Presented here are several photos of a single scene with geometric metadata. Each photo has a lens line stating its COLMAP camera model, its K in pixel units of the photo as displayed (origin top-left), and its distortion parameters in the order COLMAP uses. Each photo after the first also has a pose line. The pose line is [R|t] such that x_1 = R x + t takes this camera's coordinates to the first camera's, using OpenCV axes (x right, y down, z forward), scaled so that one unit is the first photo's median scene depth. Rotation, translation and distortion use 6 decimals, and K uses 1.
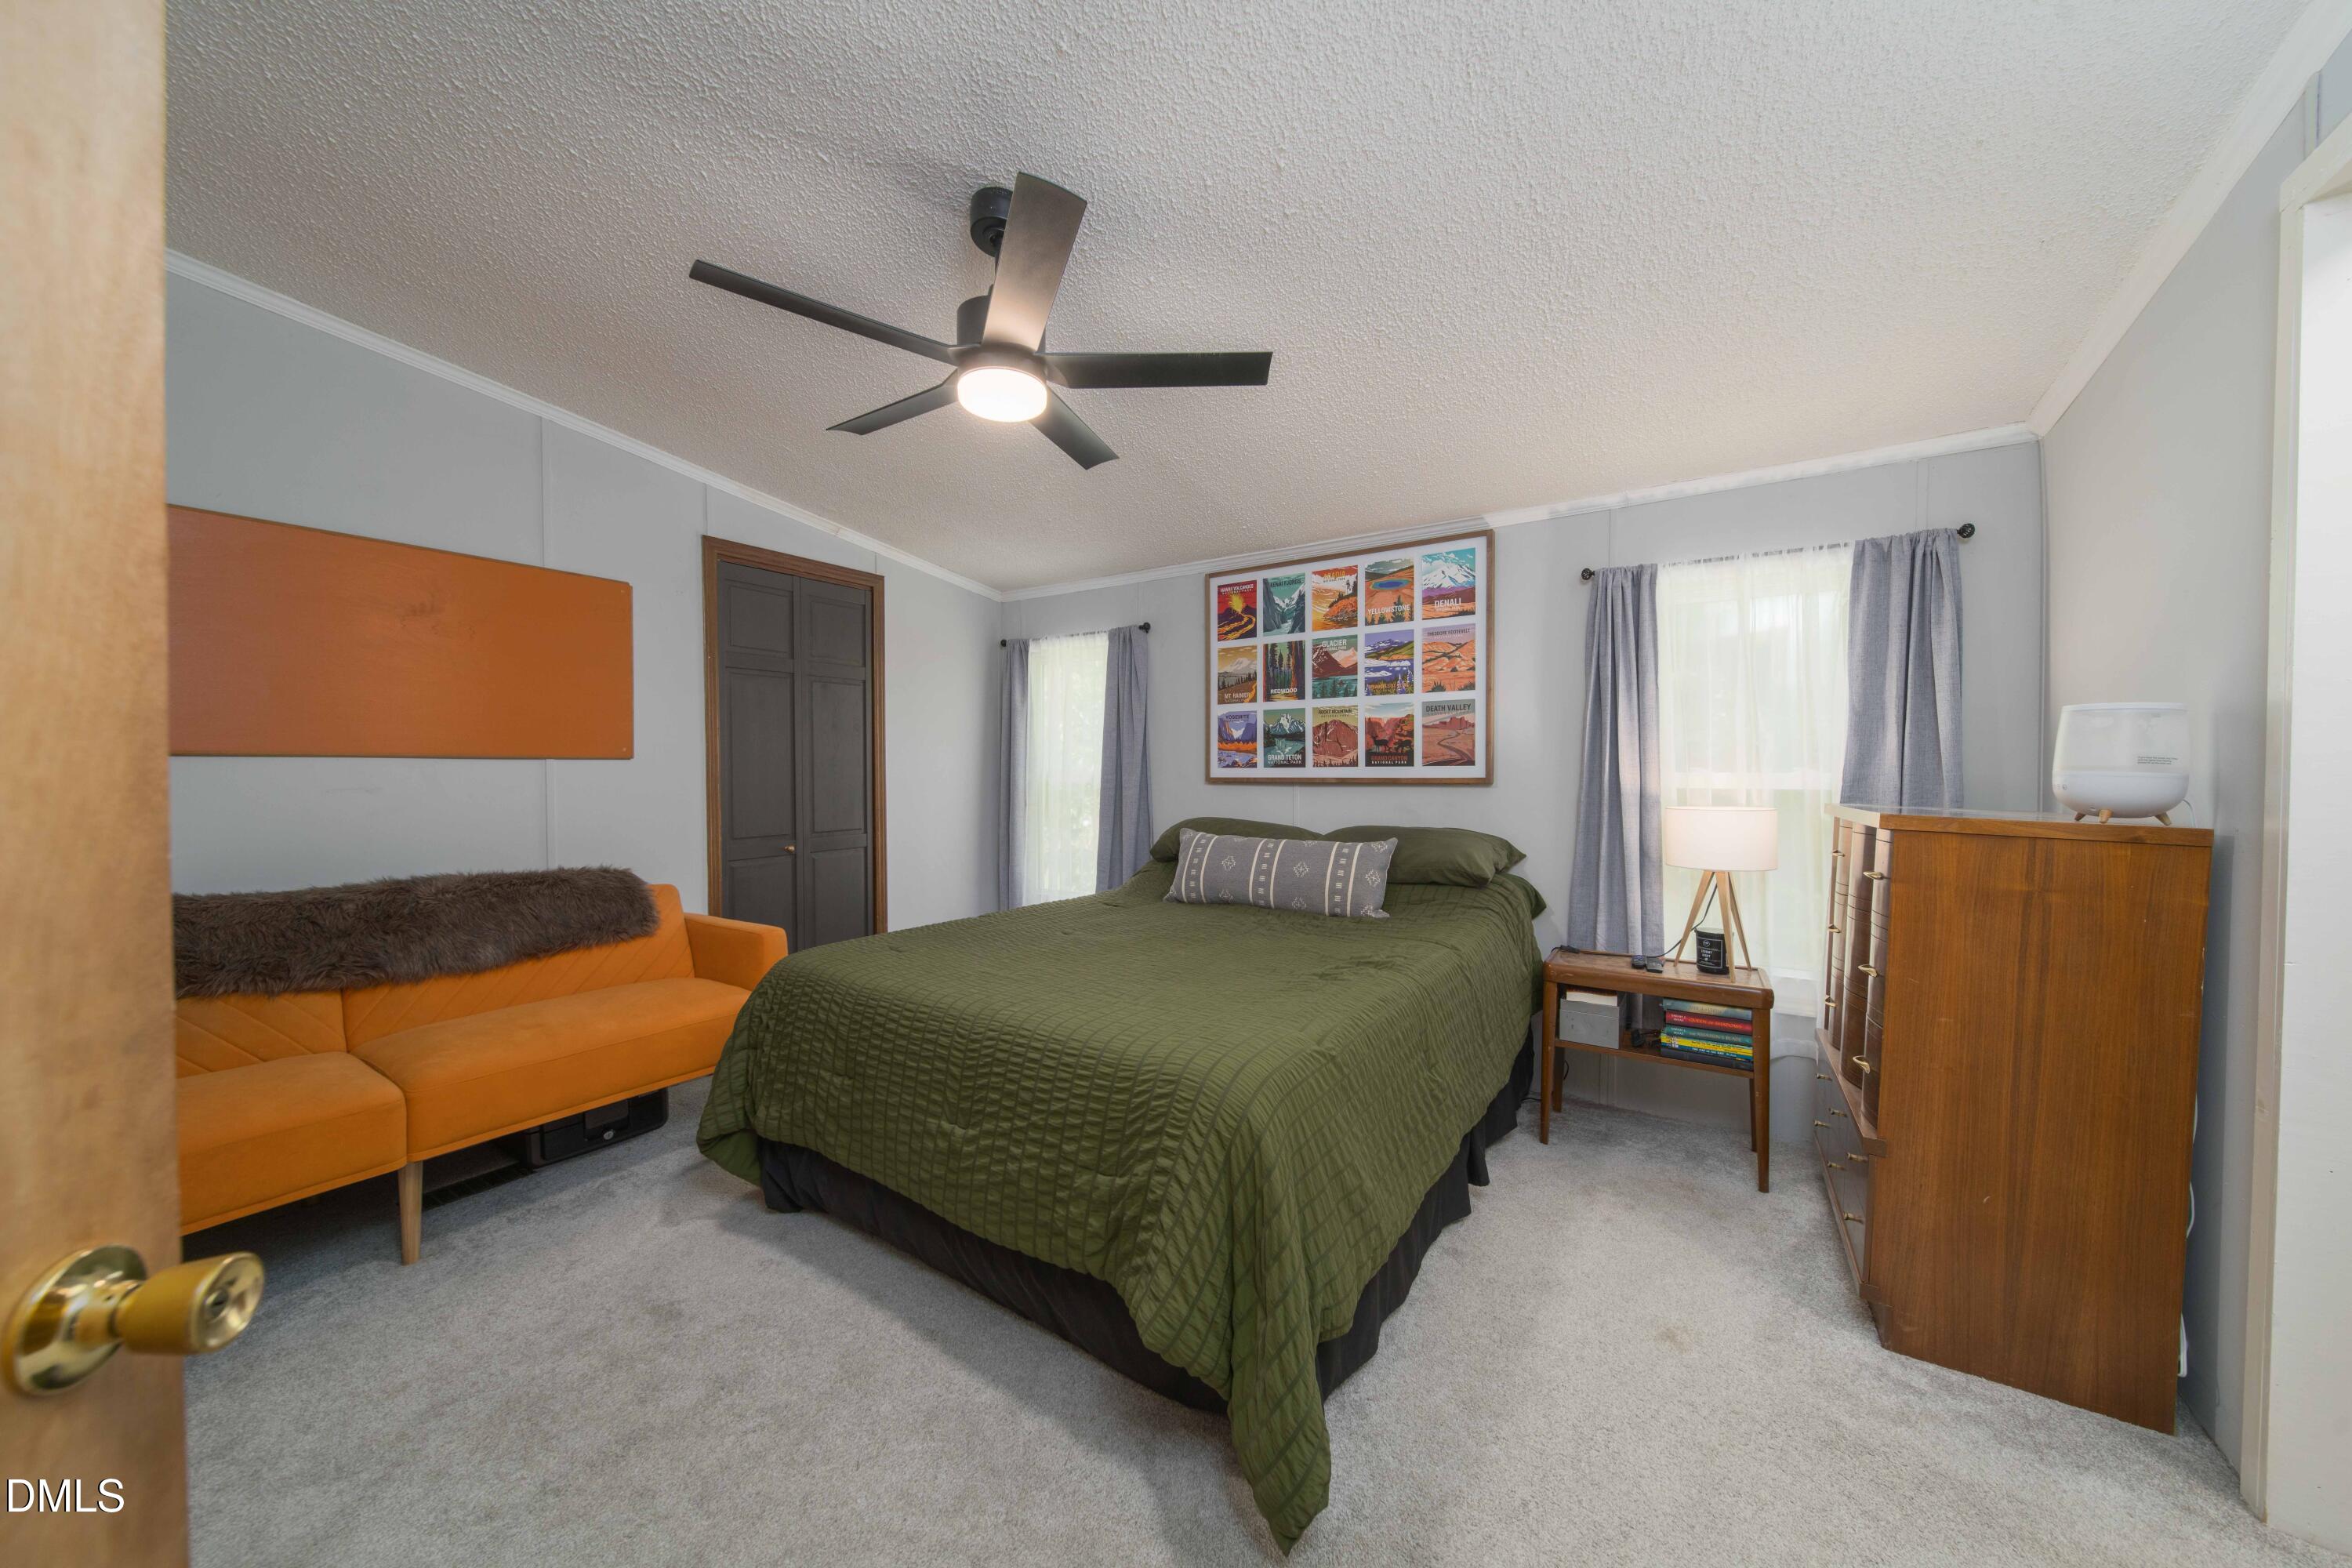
lens RADIAL K [[819.7, 0, 1186.7], [0, 819.7, 784.0], [0, 0, 1]] dist [-0.000906, -0.000530]
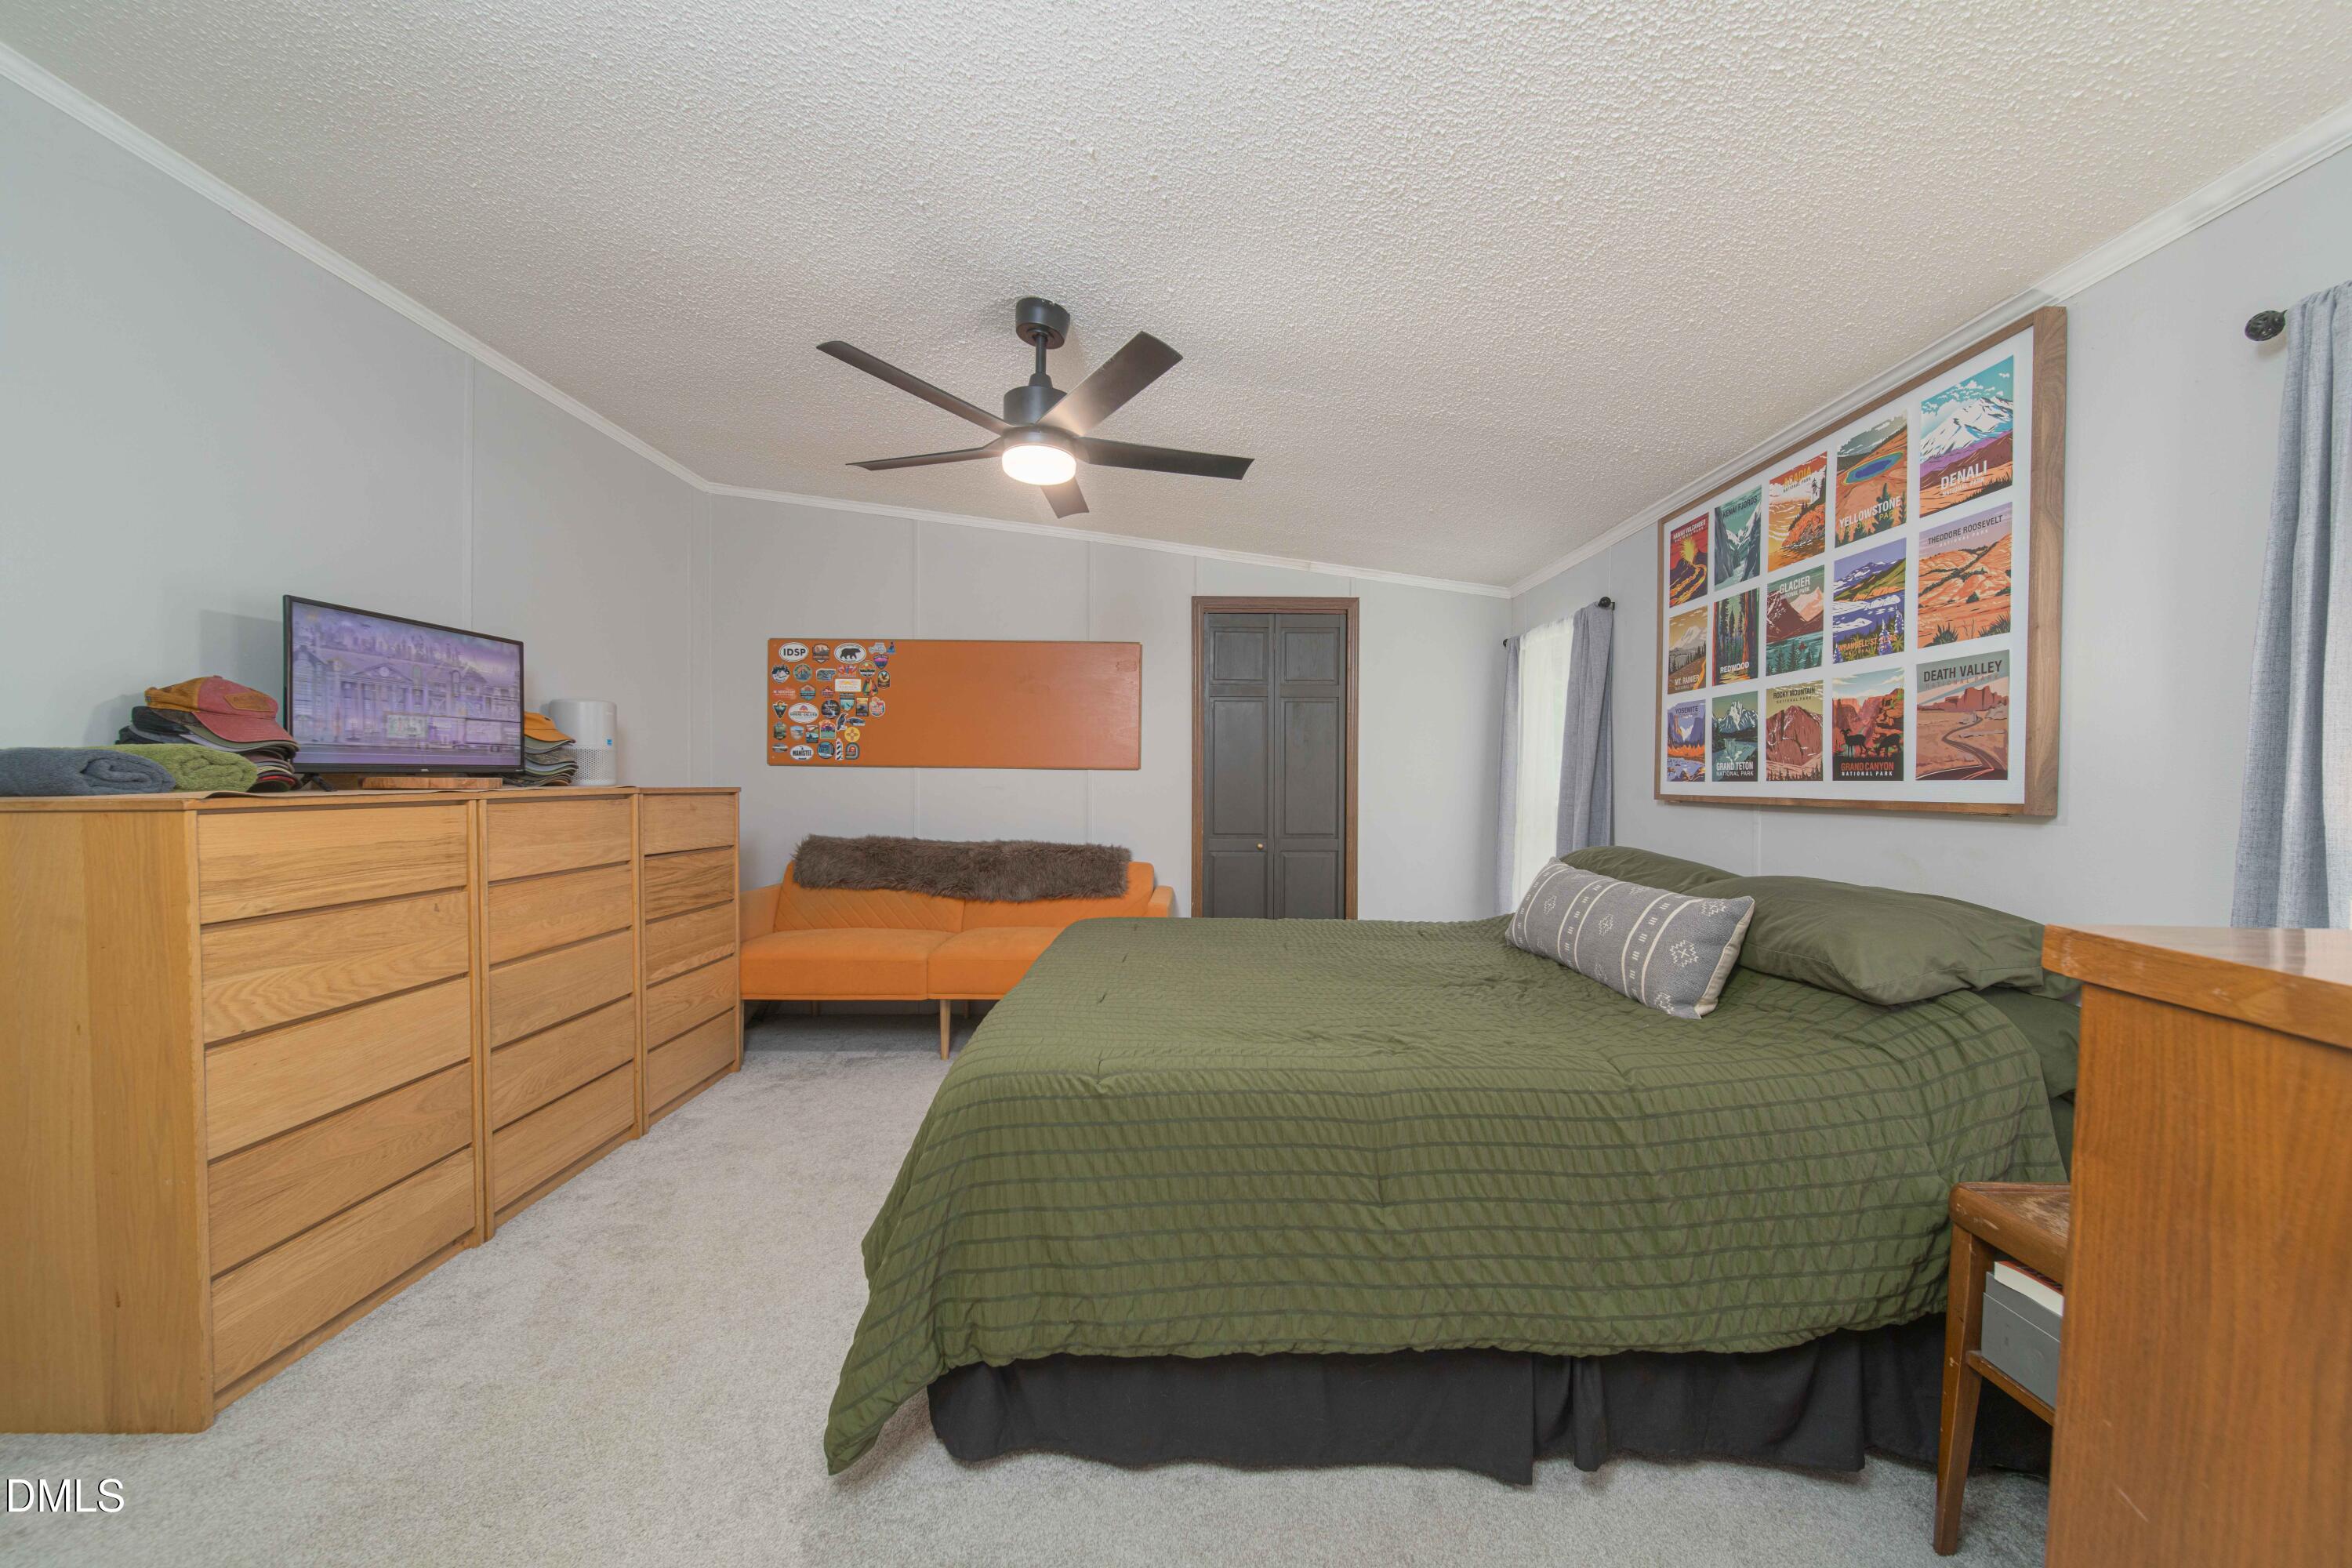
lens RADIAL K [[819.7, 0, 1174.2], [0, 819.7, 781.0], [0, 0, 1]] dist [-0.000906, -0.000530]
pose [[0.547488, 0.009847, -0.836756, 0.463642], [-0.027063, 0.999616, -0.005944, -0.004374], [0.836376, 0.025900, 0.547544, 0.268615]]
